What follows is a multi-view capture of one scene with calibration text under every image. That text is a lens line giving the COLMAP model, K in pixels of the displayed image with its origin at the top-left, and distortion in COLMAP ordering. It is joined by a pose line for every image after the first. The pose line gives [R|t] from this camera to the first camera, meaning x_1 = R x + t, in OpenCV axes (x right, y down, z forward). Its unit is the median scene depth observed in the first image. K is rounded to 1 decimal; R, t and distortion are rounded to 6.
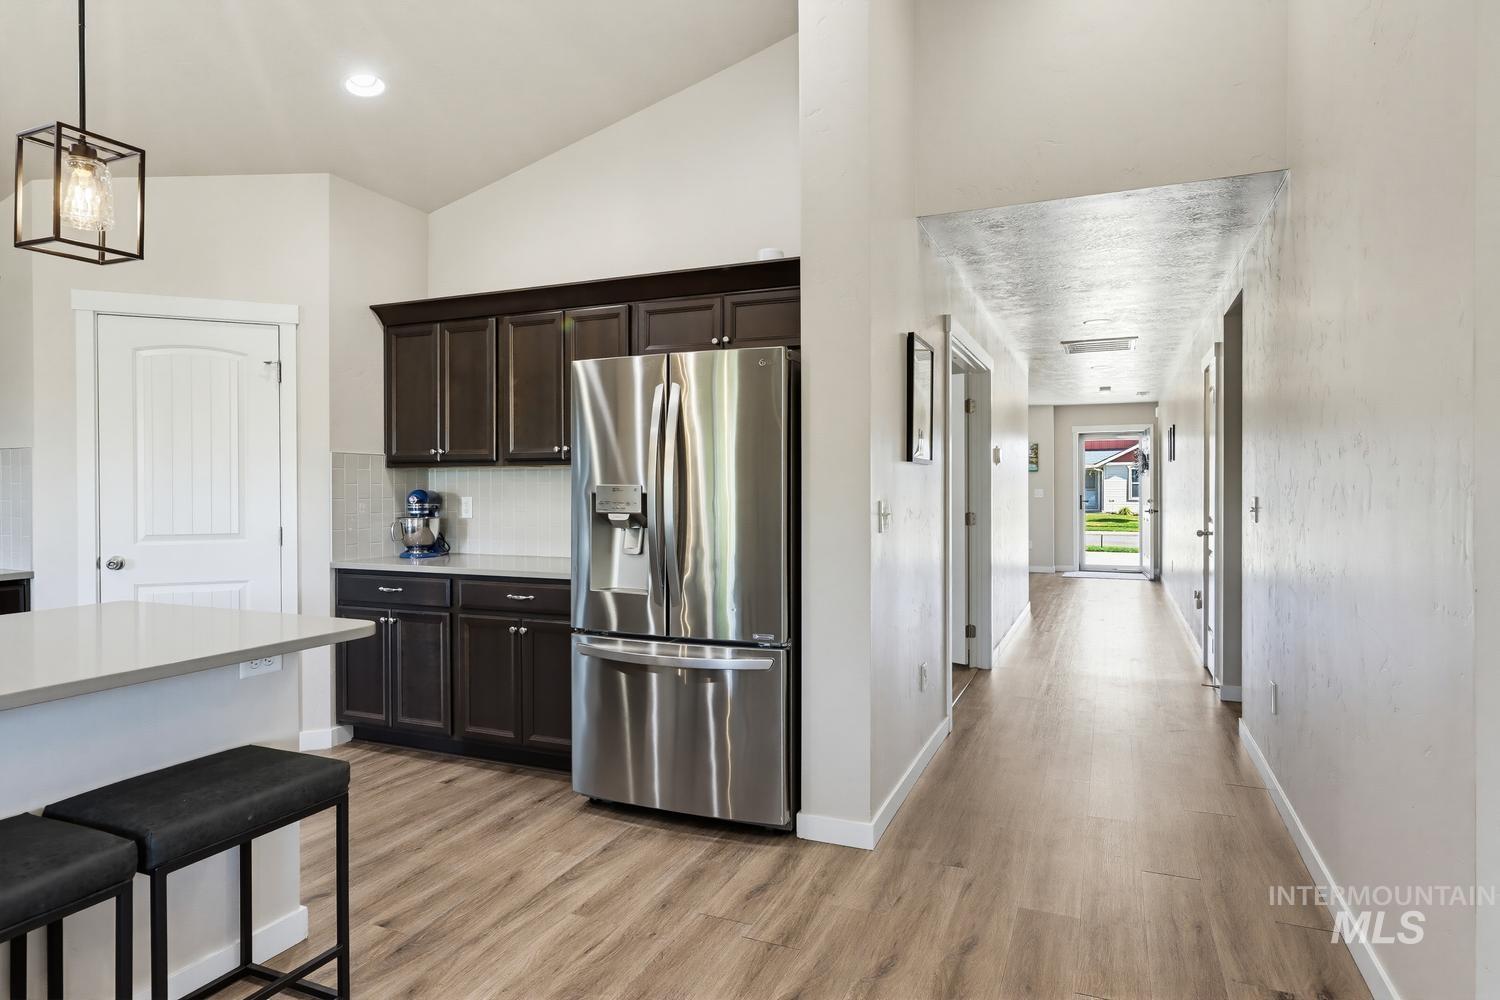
lens RADIAL K [[831.1, 0, 759.5], [0, 831.1, 492.5], [0, 0, 1]] dist [0.002712, 0.000451]
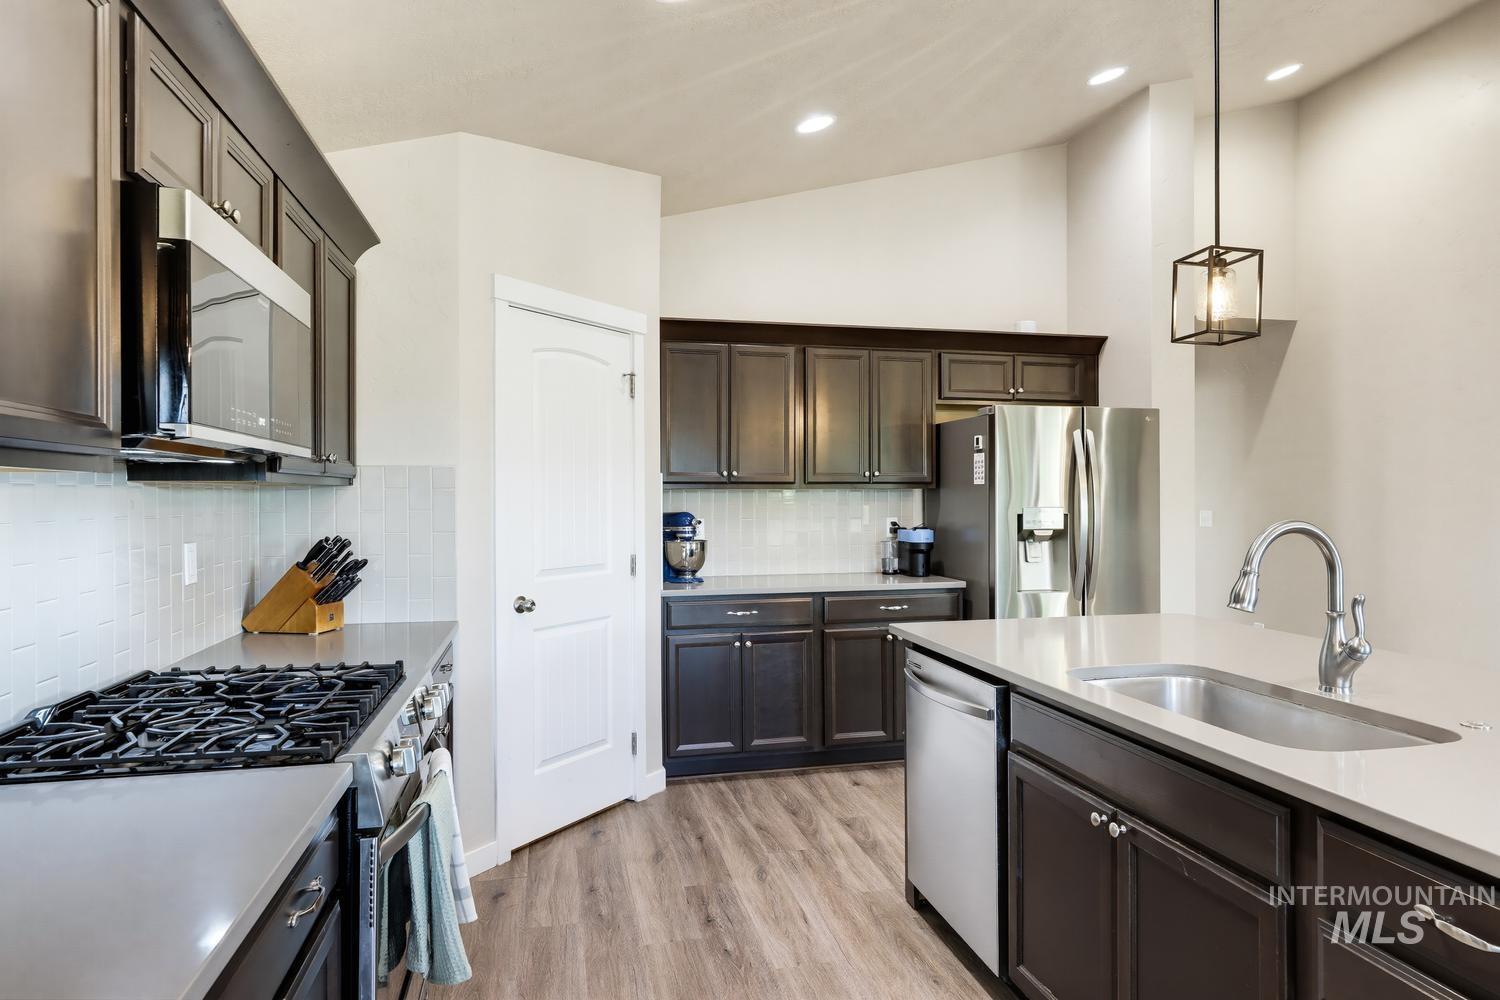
lens RADIAL K [[873.7, 0, 757.1], [0, 873.7, 495.3], [0, 0, 1]] dist [-0.016994, -0.000249]
pose [[0.812909, 0.000097, 0.582391, -1.127439], [0.005810, 0.999949, -0.008277, -0.016311], [-0.582362, 0.010112, 0.812867, 0.156318]]
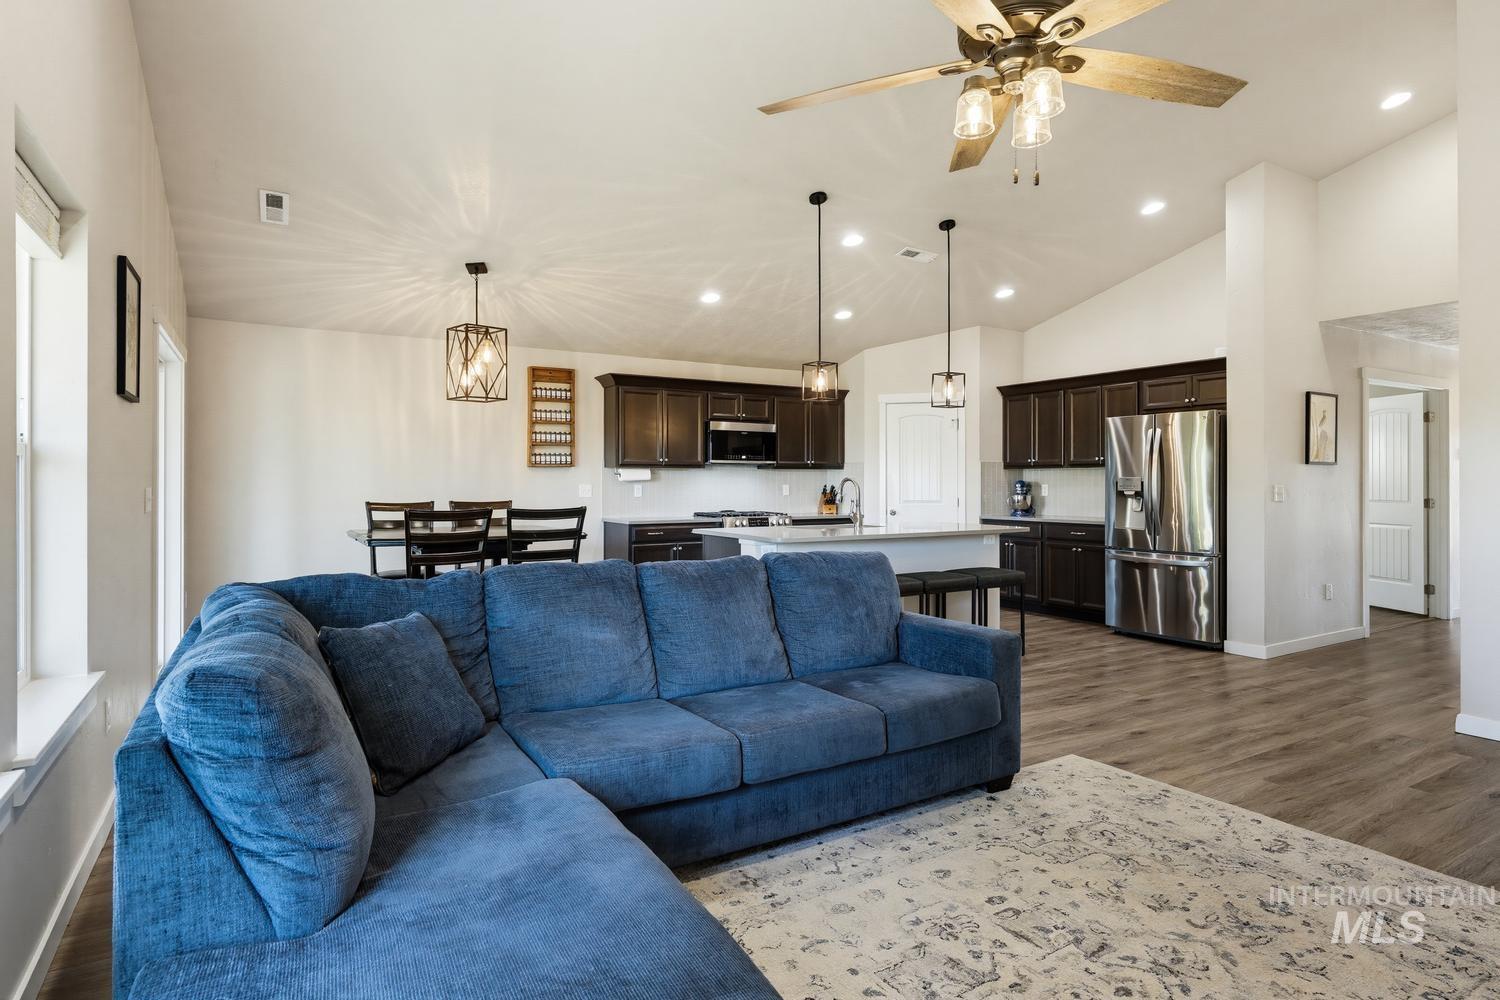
lens RADIAL K [[811.3, 0, 757.9], [0, 811.3, 482.1], [0, 0, 1]] dist [0.002194, -0.000200]
pose [[0.810890, 0.001084, -0.585197, 0.233238], [-0.004339, 0.999982, -0.004160, 0.013398], [0.585182, 0.005912, 0.810880, -1.048436]]
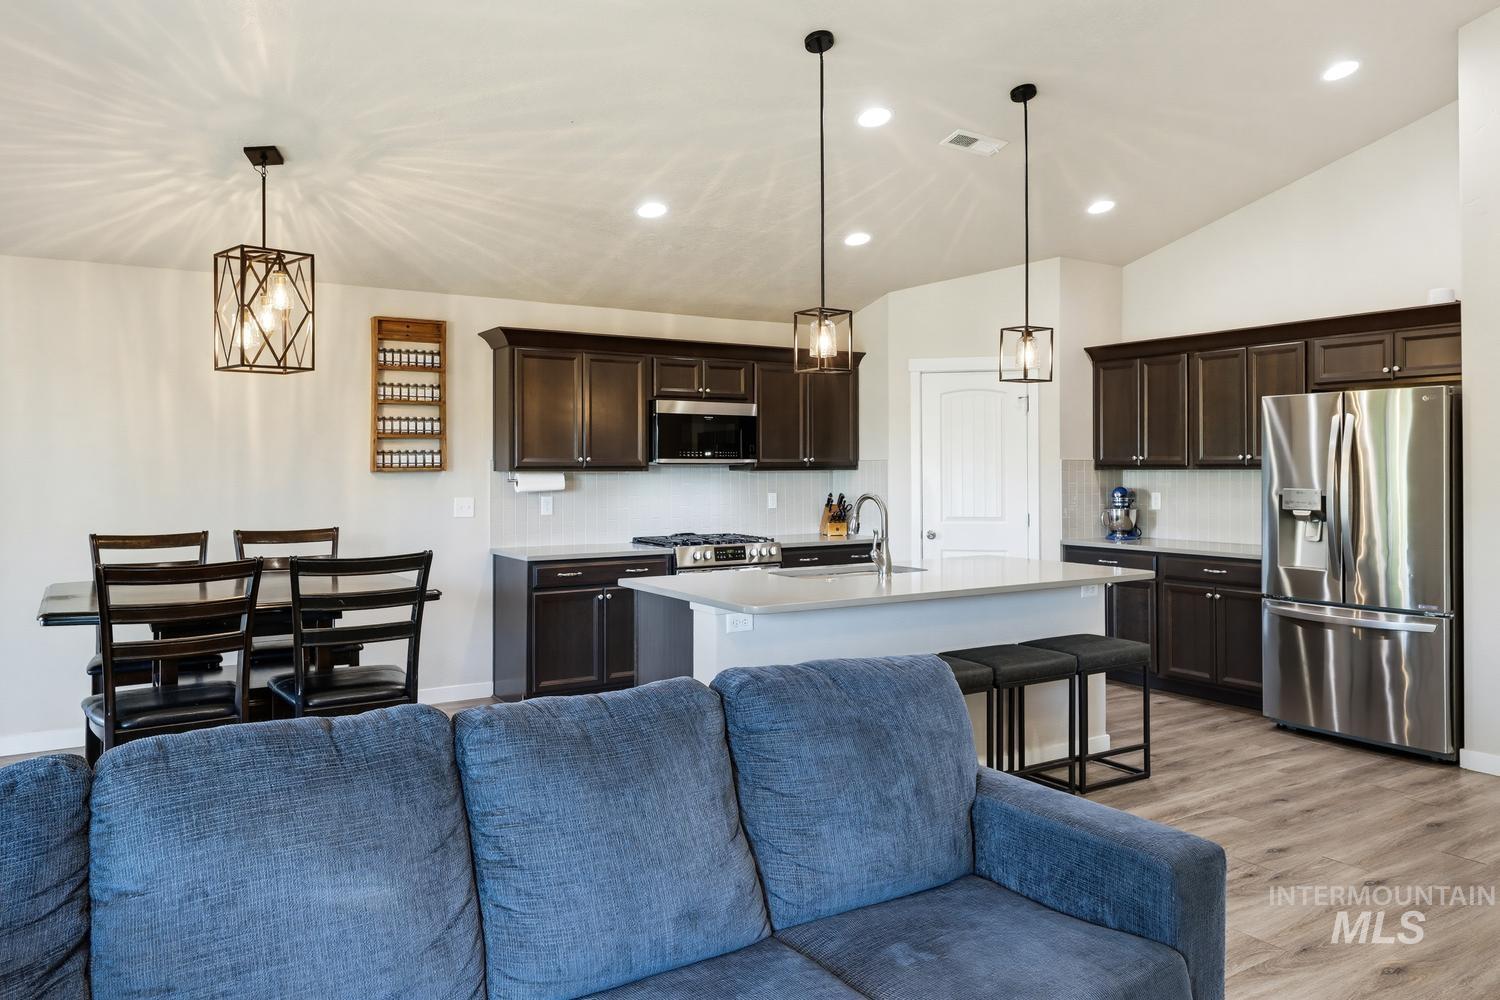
lens RADIAL K [[1043.9, 0, 766.5], [0, 1043.9, 462.0], [0, 0, 1]] dist [0.003268, 0.002719]
pose [[0.824729, -0.003533, -0.565516, 0.063980], [-0.002078, 0.999955, -0.009278, -0.031092], [0.565524, 0.008827, 0.824685, -0.777081]]
